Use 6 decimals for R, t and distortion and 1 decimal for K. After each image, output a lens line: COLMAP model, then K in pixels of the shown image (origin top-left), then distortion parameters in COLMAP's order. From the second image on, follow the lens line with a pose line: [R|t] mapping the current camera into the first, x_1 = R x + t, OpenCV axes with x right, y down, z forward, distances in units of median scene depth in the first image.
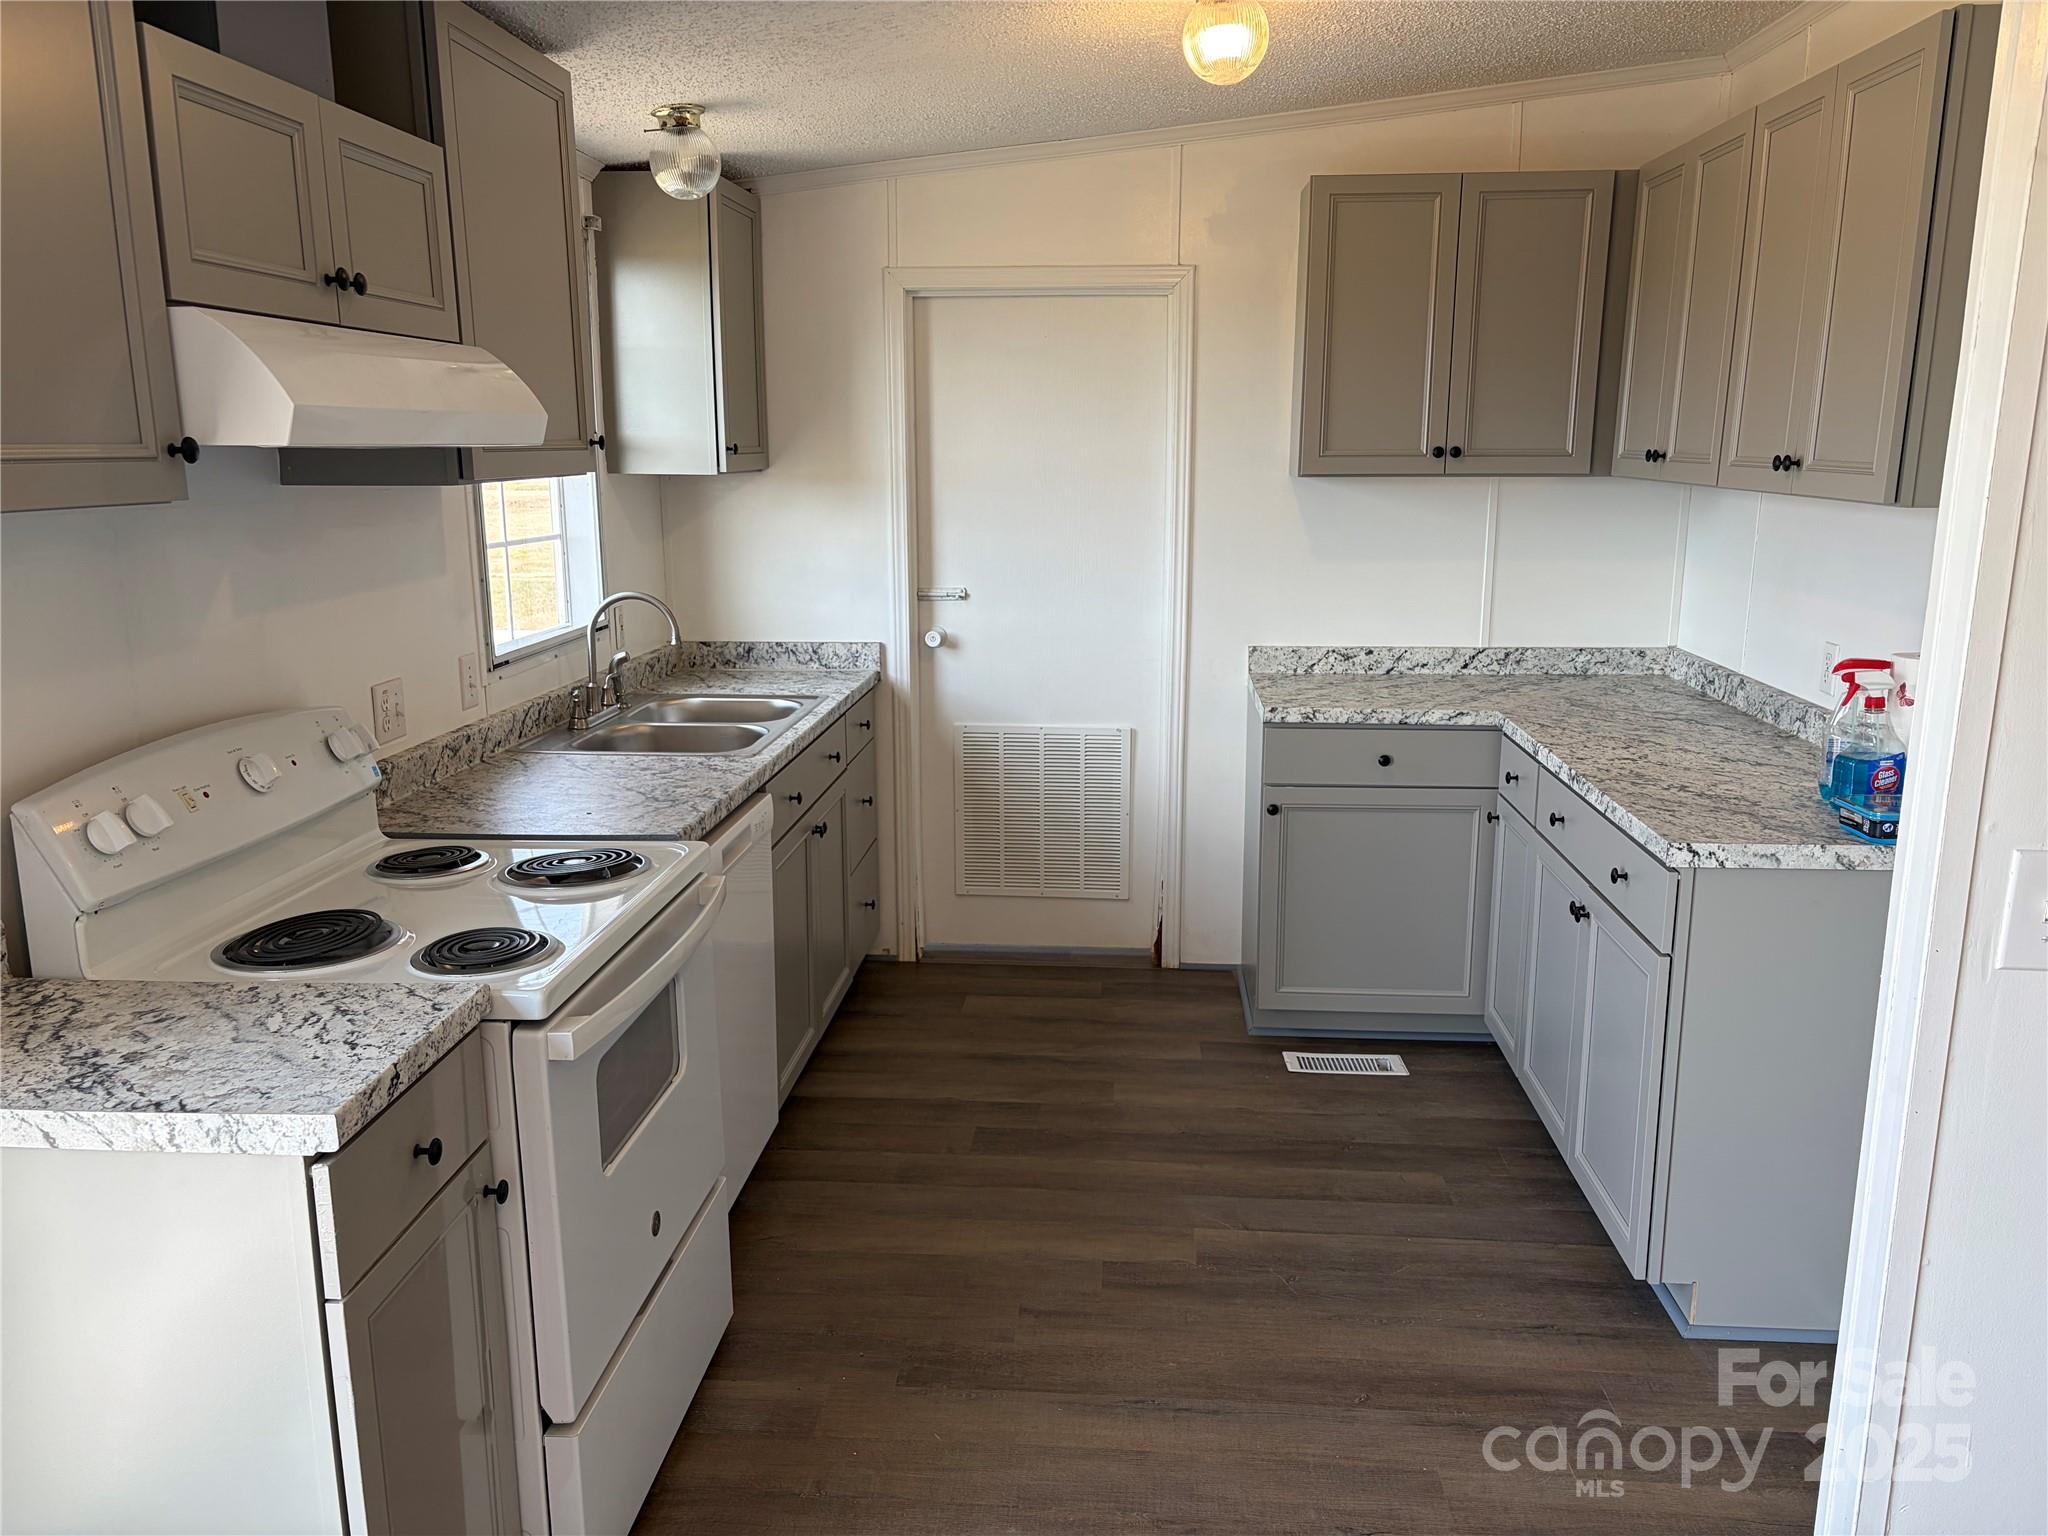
lens RADIAL K [[1543.7, 0, 1011.9], [0, 1543.7, 771.0], [0, 0, 1]] dist [0.066712, -0.069657]
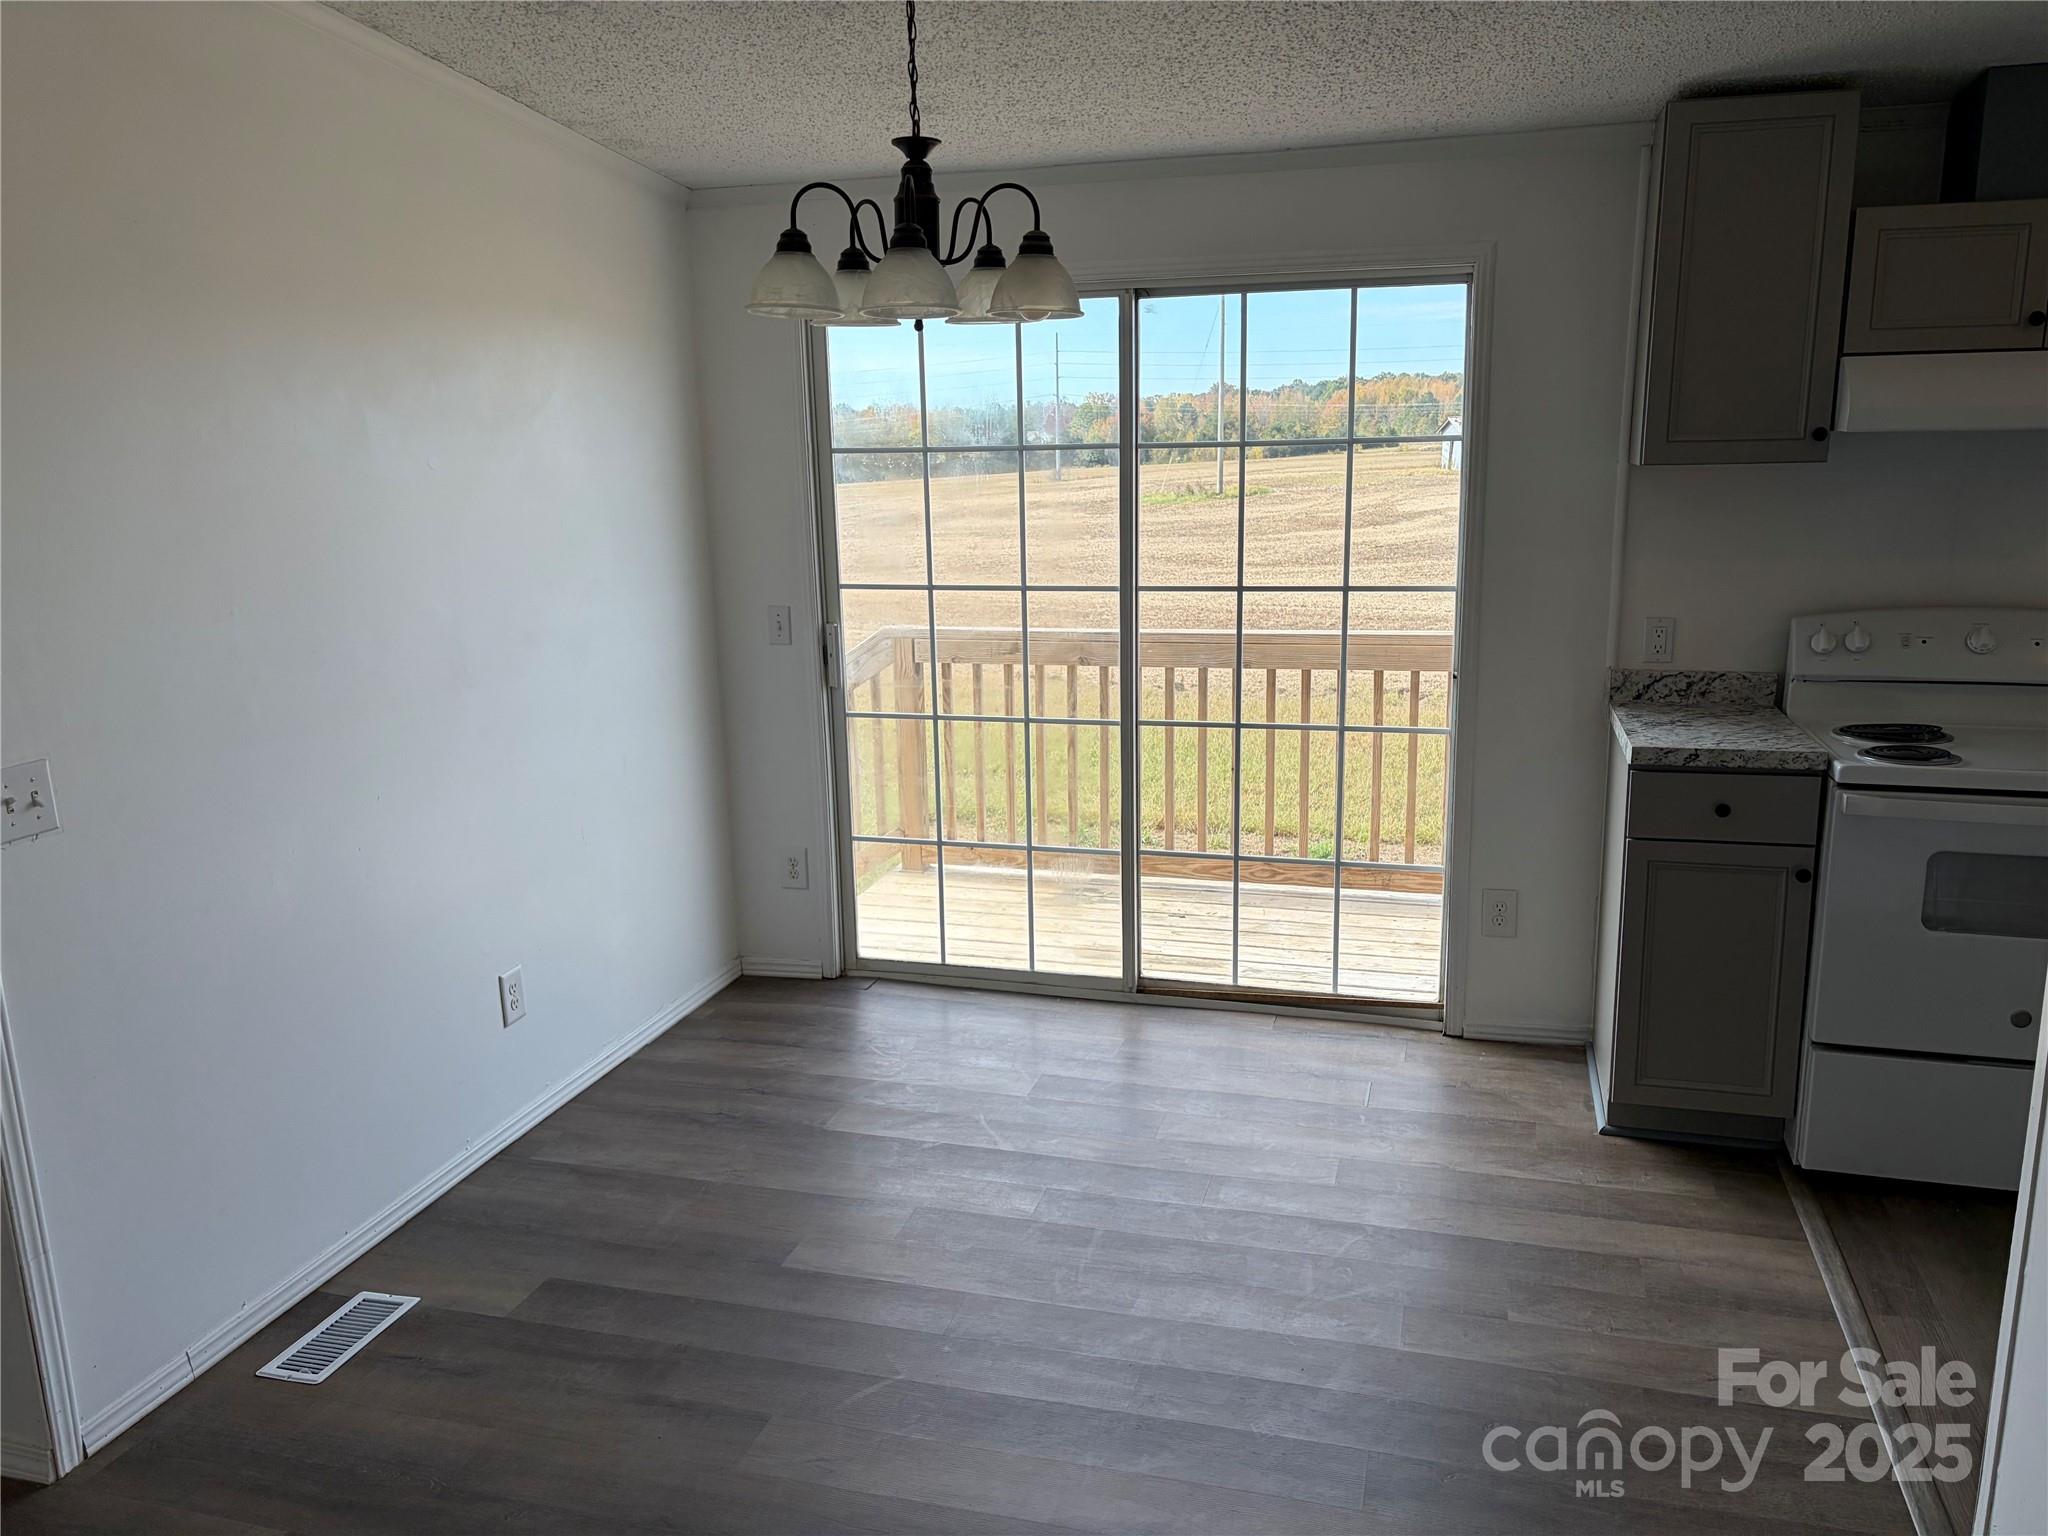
lens RADIAL K [[1543.7, 0, 1025.0], [0, 1543.7, 758.8], [0, 0, 1]] dist [0.066712, -0.069657]
pose [[-0.202443, 0.204208, -0.957766, 0.706586], [-0.186367, 0.952110, 0.242394, -0.050697], [0.961397, 0.227567, -0.154690, 0.209495]]
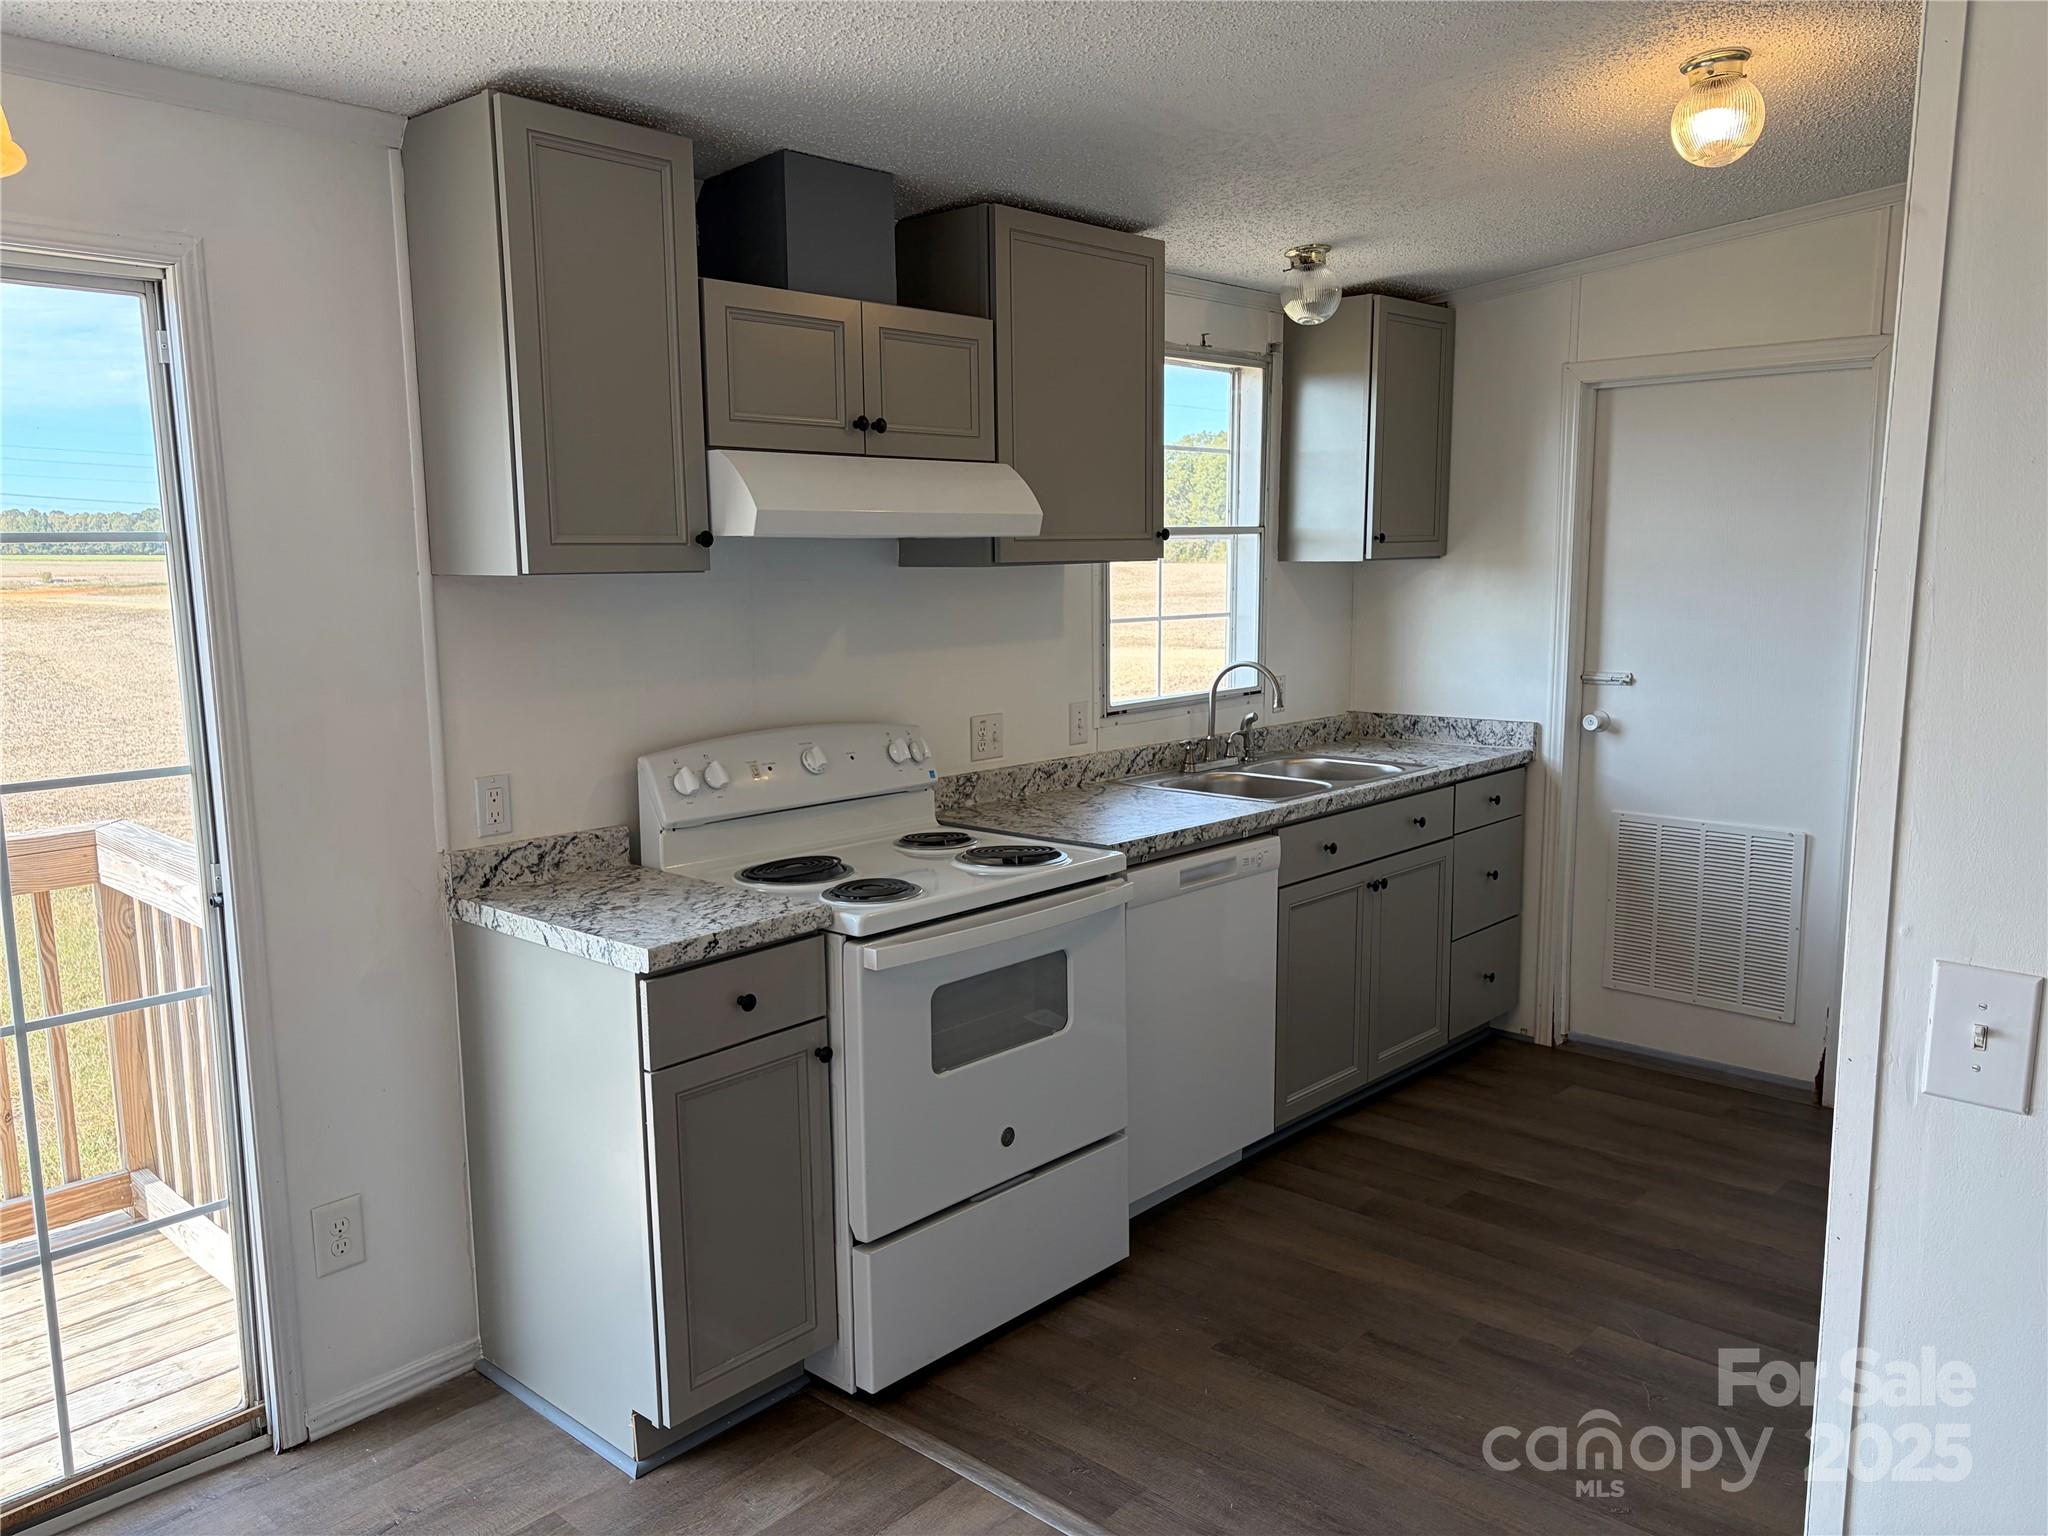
lens RADIAL K [[1543.7, 0, 1023.4], [0, 1543.7, 774.0], [0, 0, 1]] dist [0.066712, -0.069657]
pose [[0.789948, 0.084050, -0.607386, 0.320443], [-0.119199, 0.992713, -0.017654, 0.009633], [0.601476, 0.086345, 0.794211, -0.016157]]
